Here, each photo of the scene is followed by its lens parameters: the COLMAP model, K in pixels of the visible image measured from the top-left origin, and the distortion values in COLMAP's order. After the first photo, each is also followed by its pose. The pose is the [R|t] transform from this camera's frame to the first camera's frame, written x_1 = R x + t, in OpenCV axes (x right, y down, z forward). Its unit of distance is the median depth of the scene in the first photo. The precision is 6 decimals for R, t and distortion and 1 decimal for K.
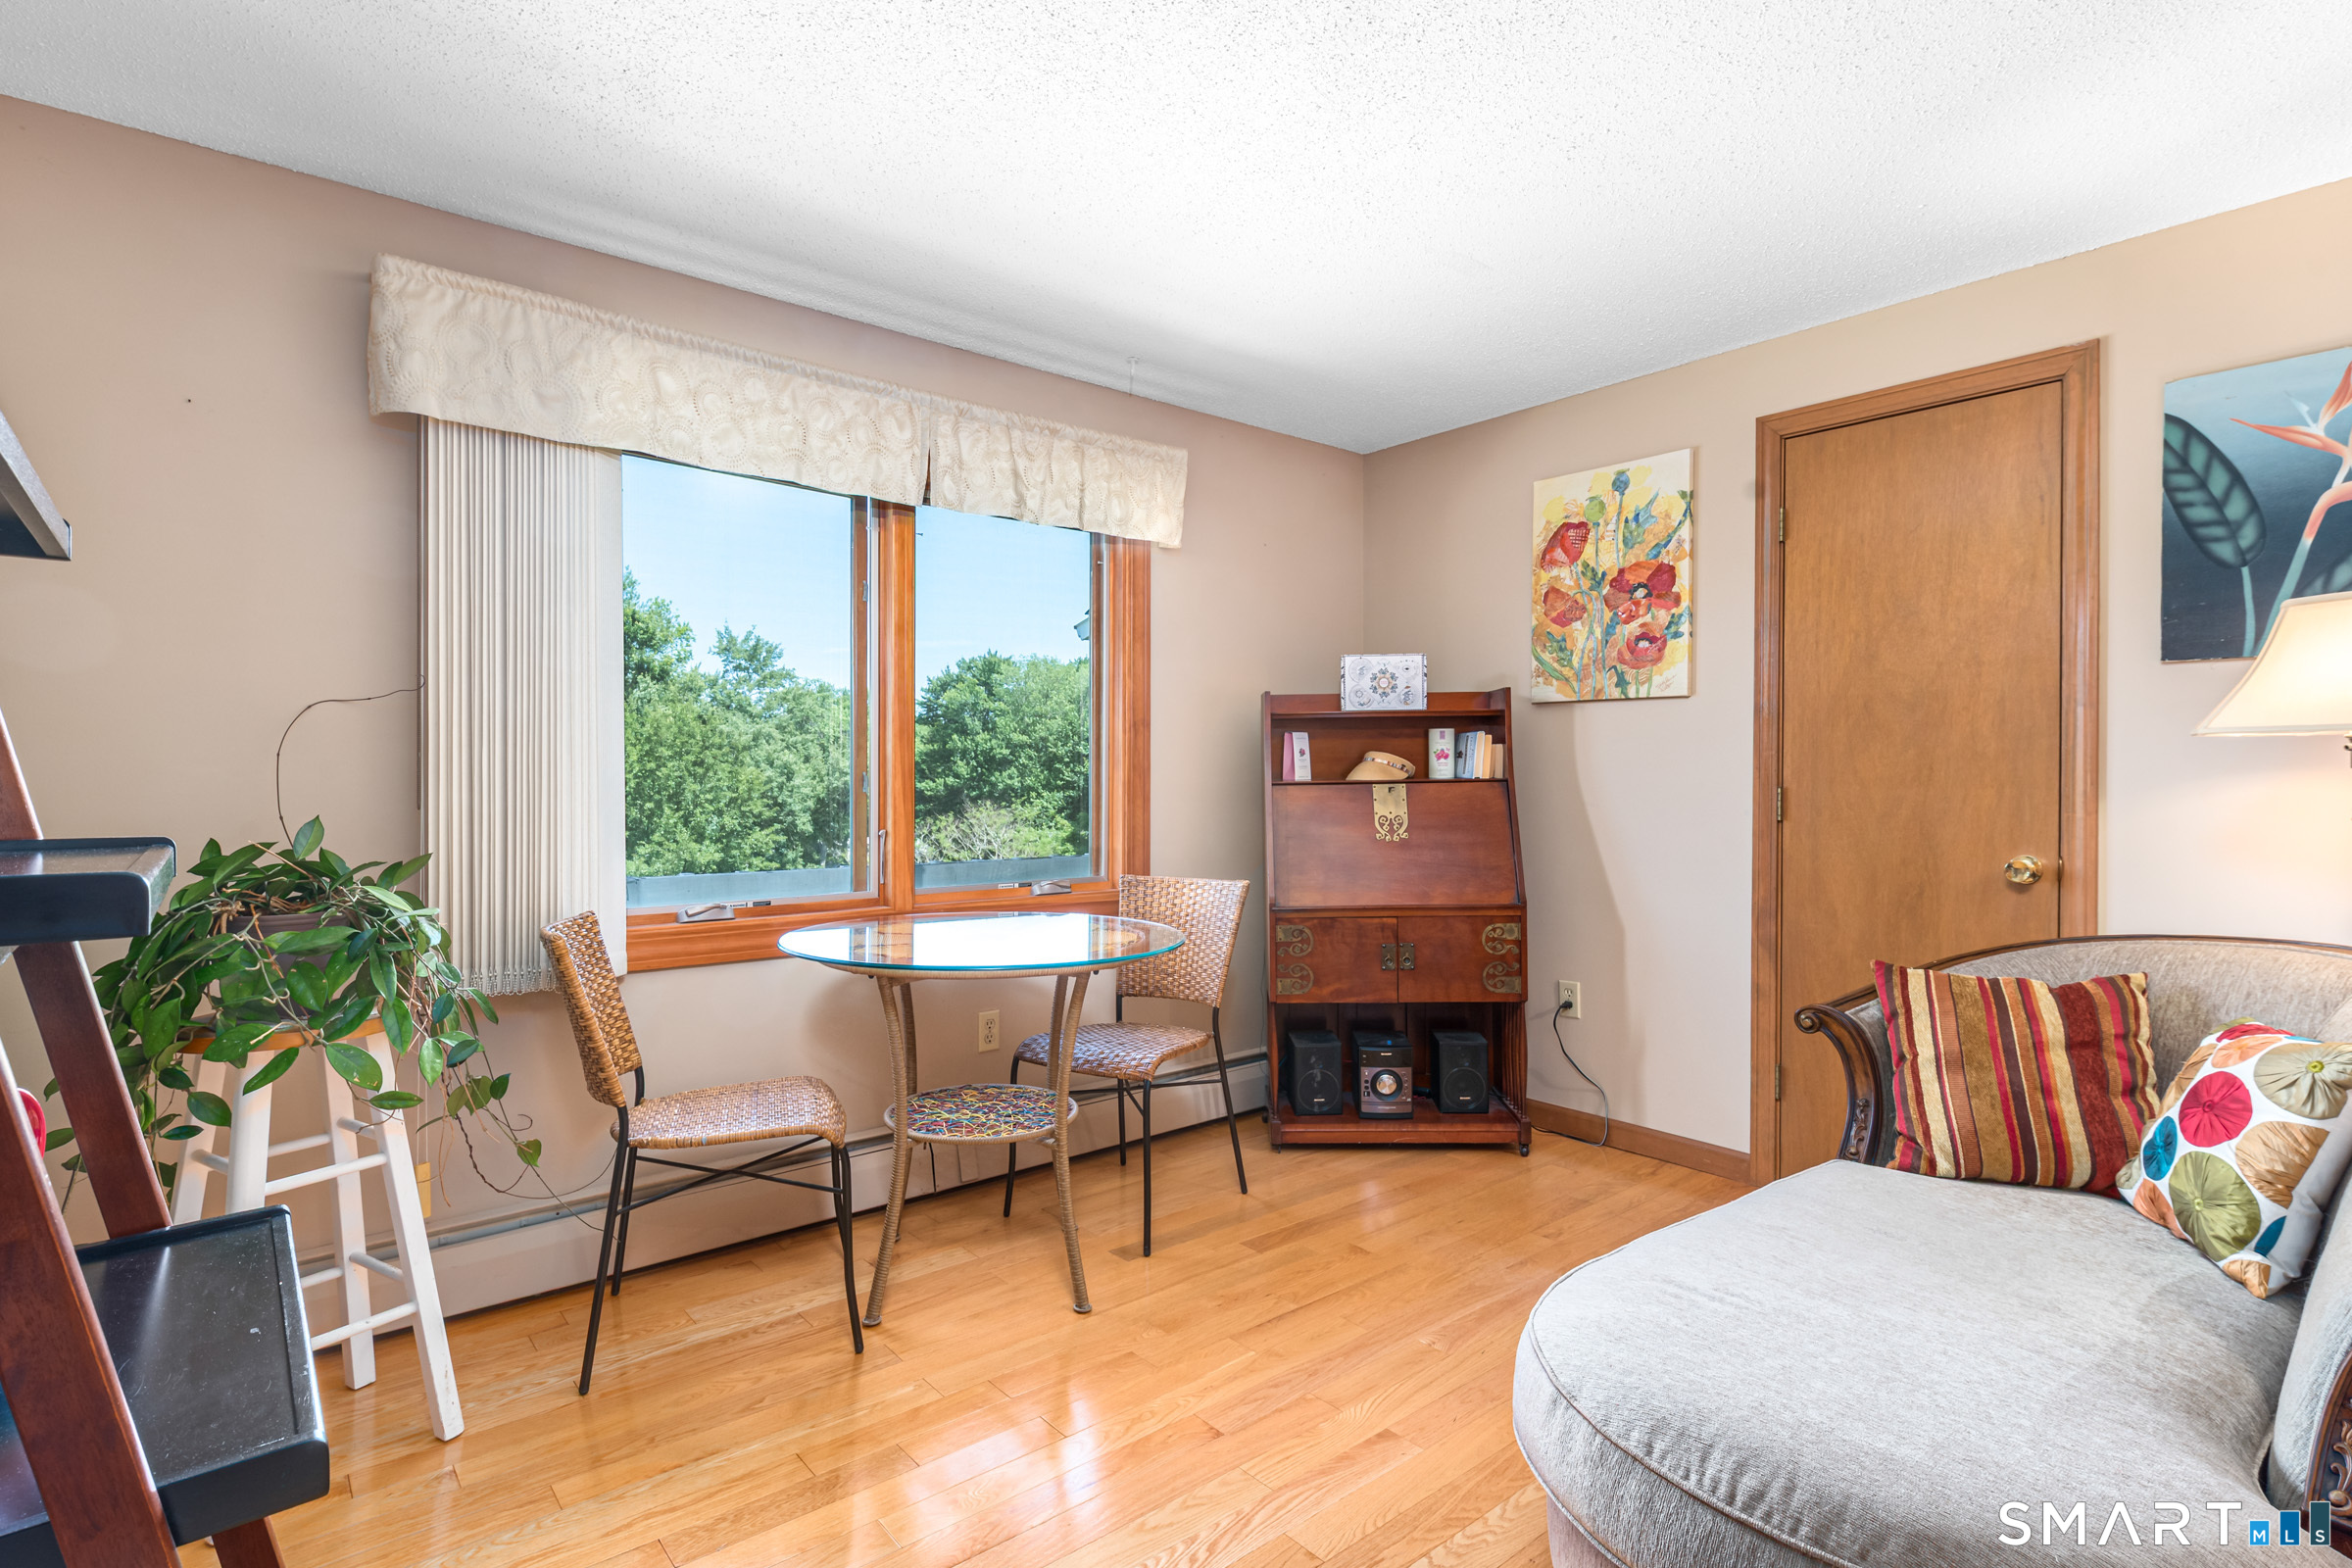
lens RADIAL K [[1145.2, 0, 1172.4], [0, 1145.2, 773.3], [0, 0, 1]] dist [0.004306, -0.000865]
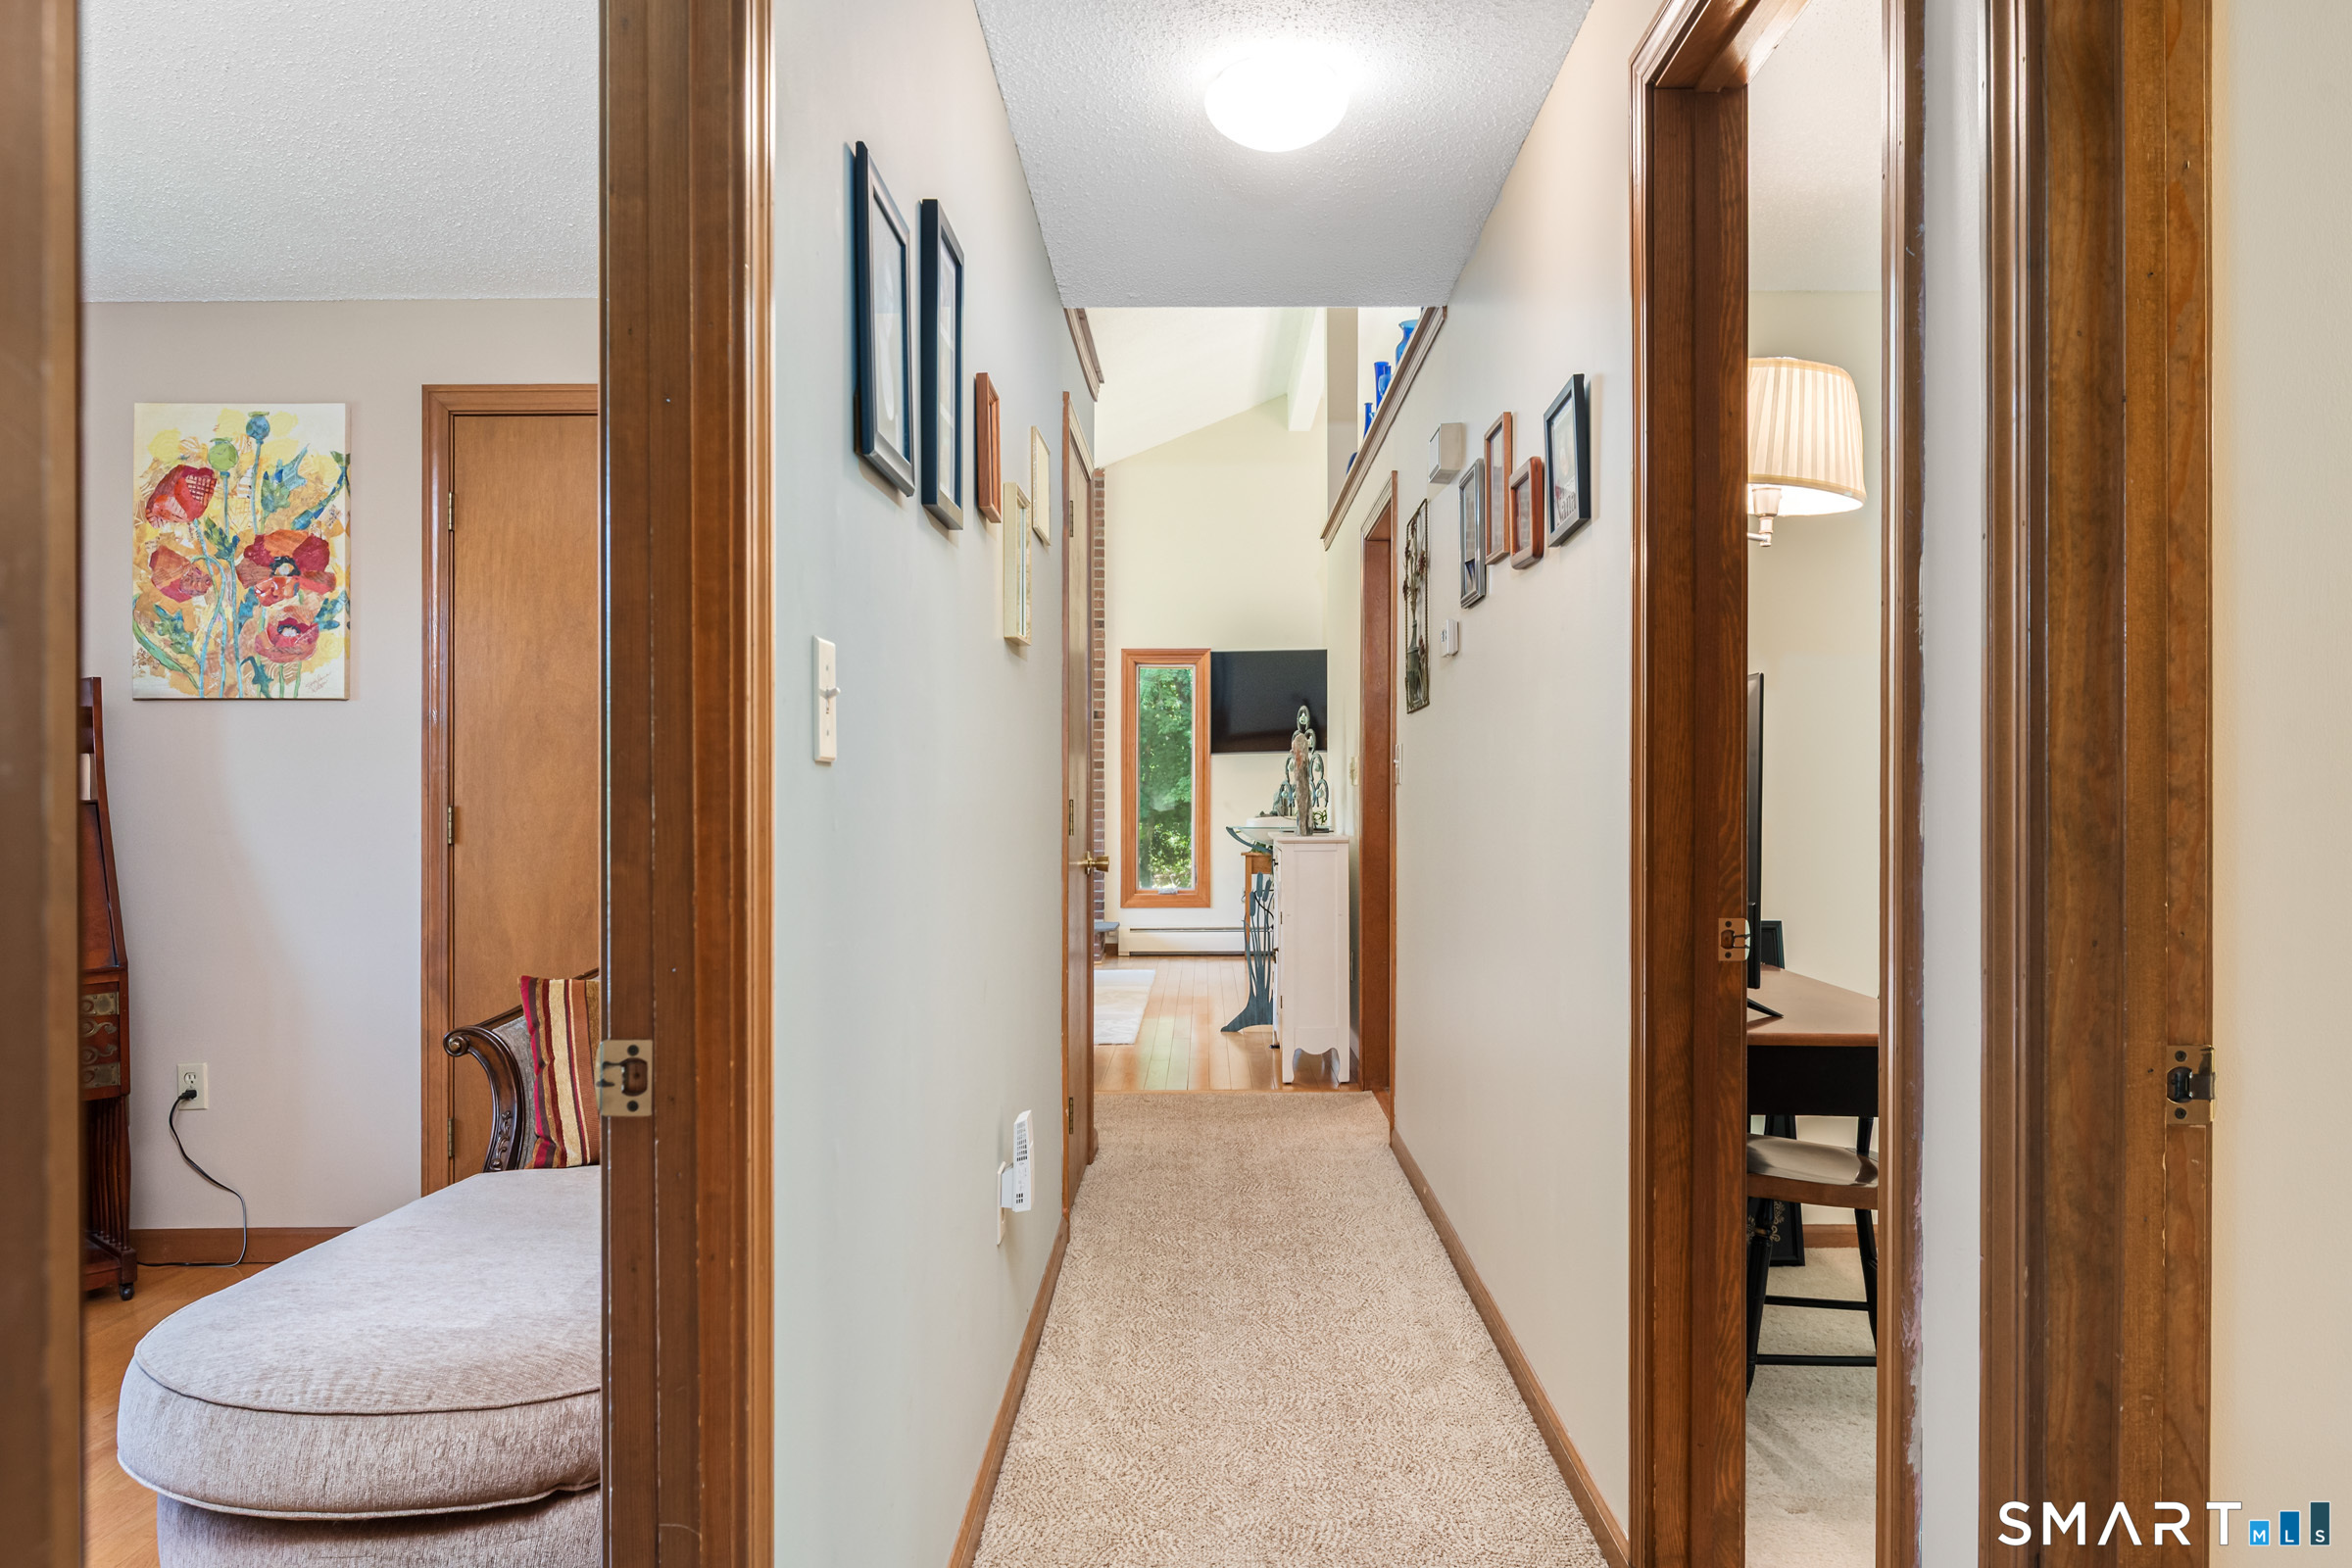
lens RADIAL K [[1584.1, 0, 1169.8], [0, 1584.1, 786.9], [0, 0, 1]] dist [-0.007925, 0.003334]
pose [[0.633681, -0.005395, 0.773575, -0.060958], [0.006701, 0.999976, 0.001485, -0.000904], [-0.773565, 0.004243, 0.633702, -0.193821]]
